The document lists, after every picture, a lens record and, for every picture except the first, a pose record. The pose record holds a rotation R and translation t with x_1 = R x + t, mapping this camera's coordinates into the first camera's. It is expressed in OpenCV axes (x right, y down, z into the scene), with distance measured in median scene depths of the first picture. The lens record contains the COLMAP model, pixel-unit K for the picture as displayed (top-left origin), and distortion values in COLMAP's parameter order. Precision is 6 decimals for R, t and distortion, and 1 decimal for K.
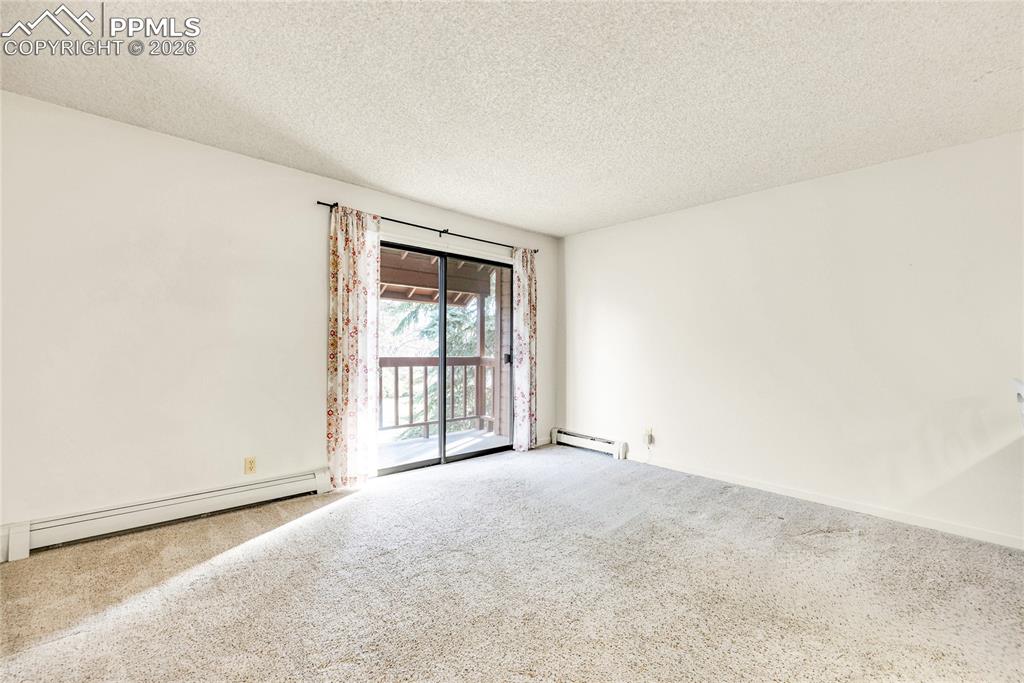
lens RADIAL K [[424.1, 0, 539.1], [0, 424.1, 361.4], [0, 0, 1]] dist [0.000651, 0.000087]
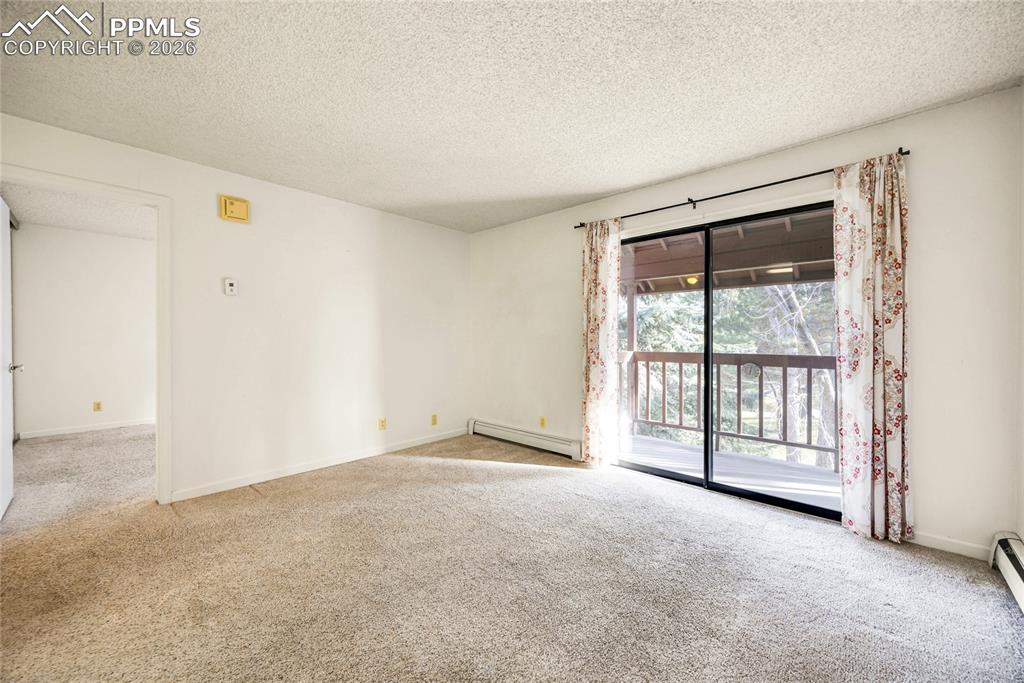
lens RADIAL K [[394.2, 0, 512.0], [0, 394.2, 341.5], [0, 0, 1]] dist [0.000126, -0.000072]
pose [[0.055394, -0.004498, -0.998454, 0.525804], [-0.035231, 0.999358, -0.006457, -0.016999], [0.997843, 0.035534, 0.055200, 0.623892]]
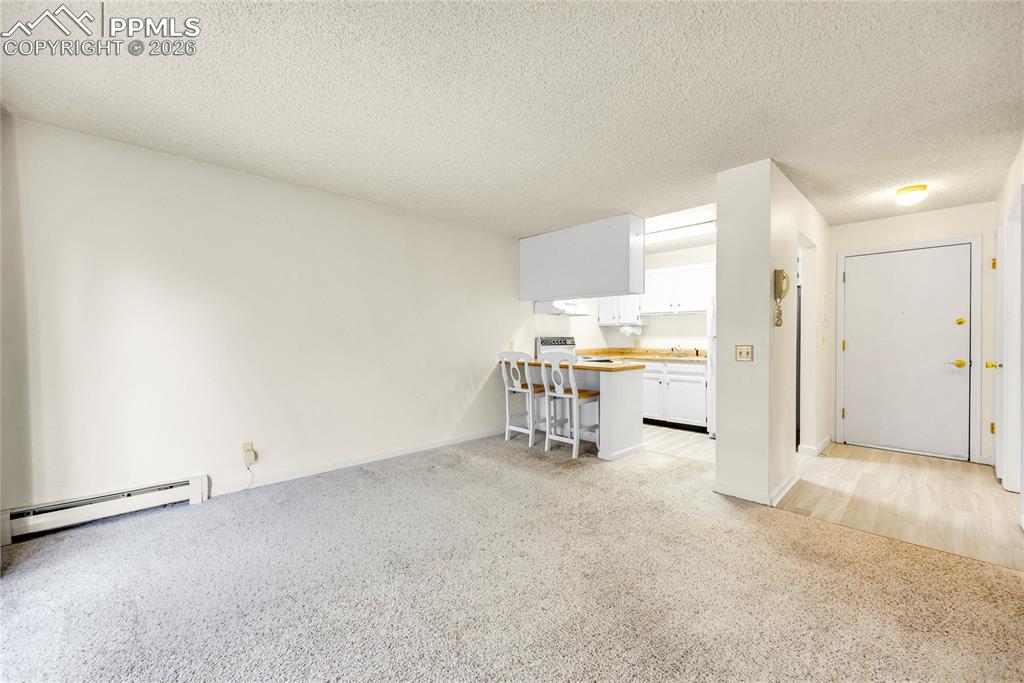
lens RADIAL K [[409.1, 0, 512.0], [0, 409.1, 341.5], [0, 0, 1]] dist [0.000607, -0.000040]
pose [[0.001388, -0.016714, 0.999859, -0.520205], [0.033586, 0.999297, 0.016658, -0.023454], [-0.999435, 0.033559, 0.001949, 0.553770]]
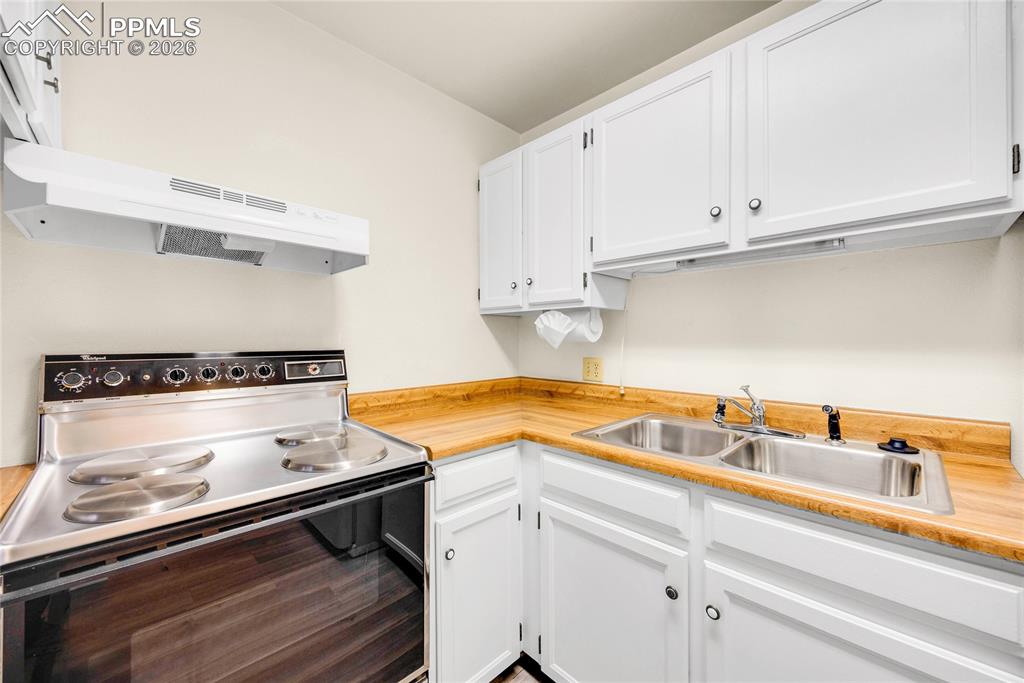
lens RADIAL K [[394.2, 0, 512.0], [0, 394.2, 341.5], [0, 0, 1]] dist [0.000126, -0.000072]
pose [[0.002804, -0.015008, 0.999883, 0.569198], [0.035204, 0.999269, 0.014900, -0.016513], [-0.999376, 0.035158, 0.003331, 0.171441]]
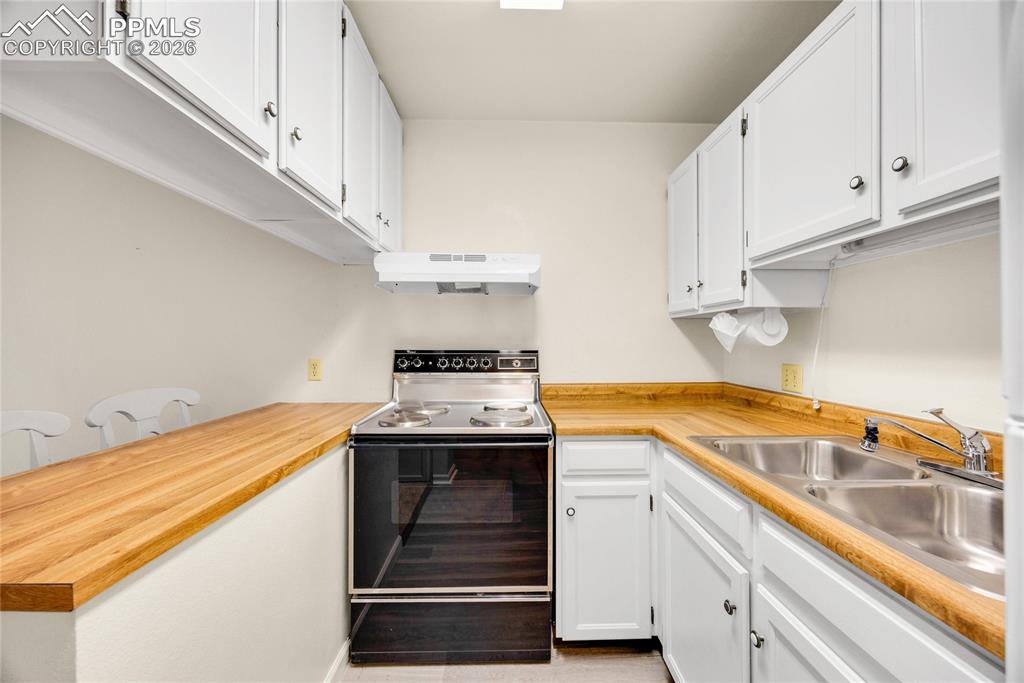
lens RADIAL K [[394.2, 0, 512.0], [0, 394.2, 341.5], [0, 0, 1]] dist [0.000126, -0.000072]
pose [[0.693096, -0.008762, 0.720792, 0.554068], [0.031586, 0.999335, -0.018225, -0.011428], [-0.720153, 0.035398, 0.692911, -0.000670]]
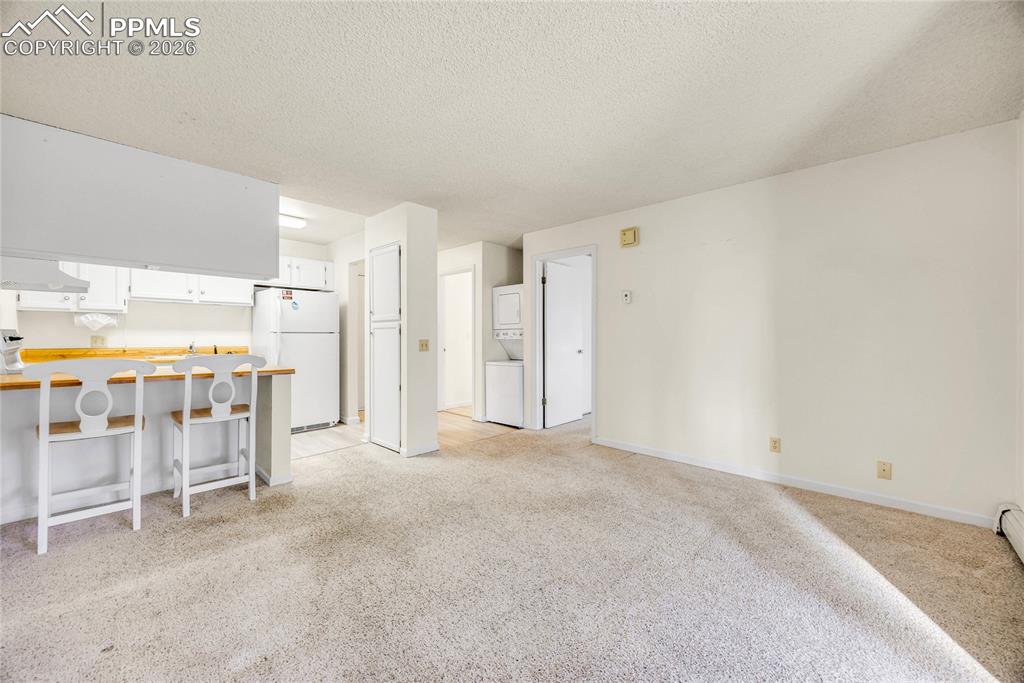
lens RADIAL K [[394.2, 0, 512.0], [0, 394.2, 341.5], [0, 0, 1]] dist [0.000126, -0.000072]
pose [[-0.999016, -0.013613, -0.042213, 0.053108], [-0.015610, 0.998757, 0.047341, -0.034617], [0.041516, 0.047953, -0.997986, 1.113133]]
